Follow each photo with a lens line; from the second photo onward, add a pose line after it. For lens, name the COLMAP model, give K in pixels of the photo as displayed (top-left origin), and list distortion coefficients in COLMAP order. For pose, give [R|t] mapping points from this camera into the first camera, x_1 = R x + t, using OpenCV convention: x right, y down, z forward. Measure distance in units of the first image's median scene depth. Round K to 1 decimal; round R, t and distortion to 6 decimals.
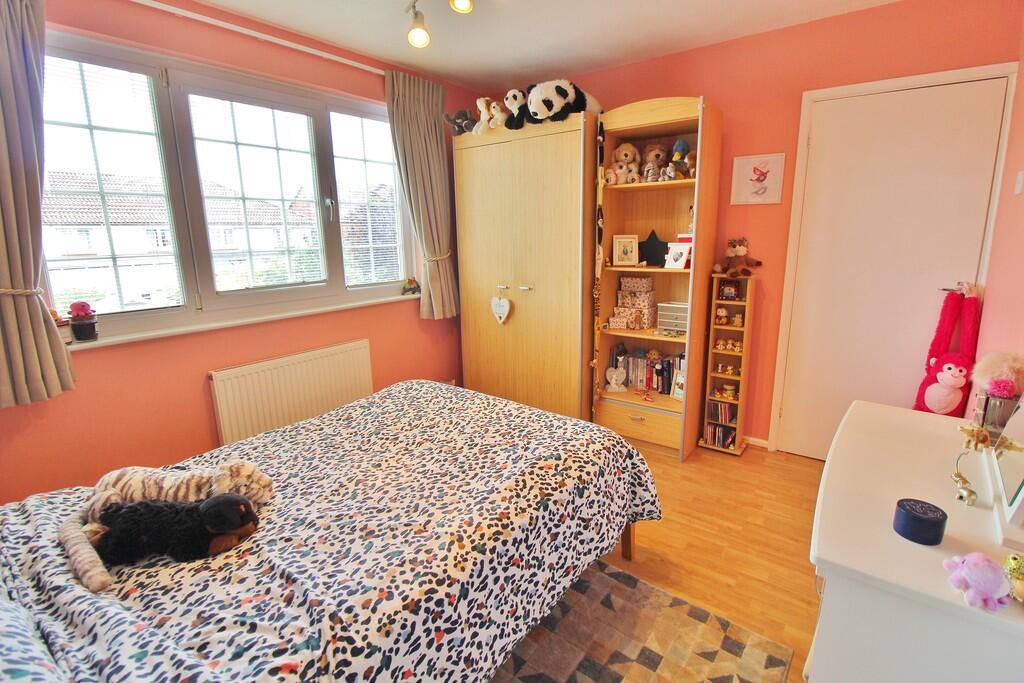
lens RADIAL K [[481.9, 0, 516.2], [0, 481.9, 342.2], [0, 0, 1]] dist [-0.004992, -0.009556]
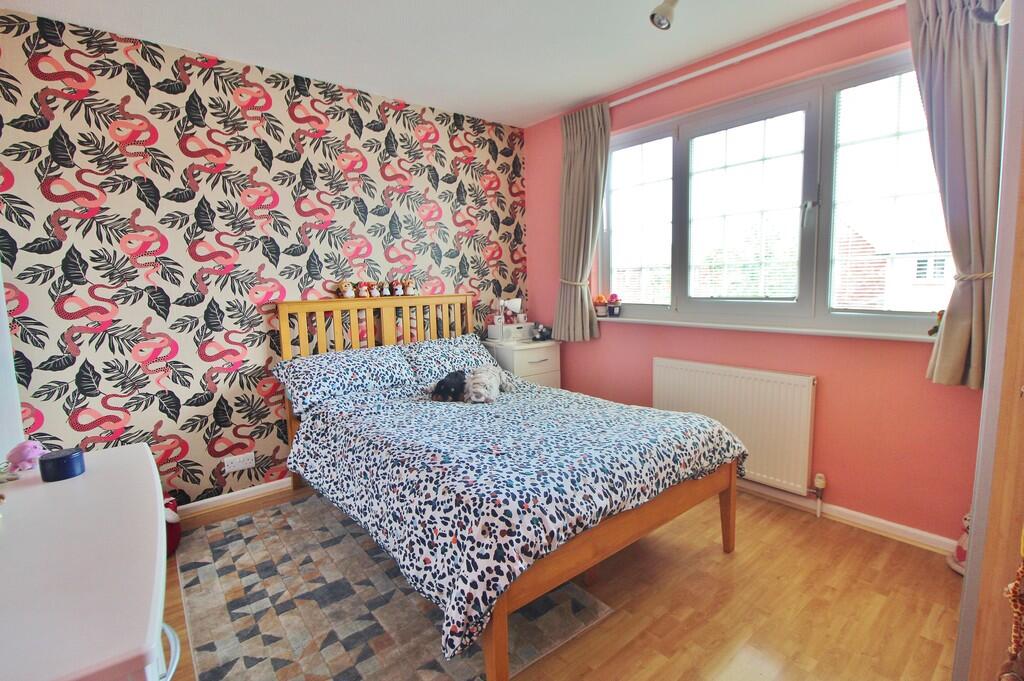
lens RADIAL K [[481.9, 0, 517.2], [0, 481.9, 333.8], [0, 0, 1]] dist [-0.004992, -0.009556]
pose [[-0.247566, 0.123707, -0.960941, 0.935473], [-0.189192, 0.966550, 0.173170, -0.207154], [0.950220, 0.224674, -0.215881, 1.255188]]
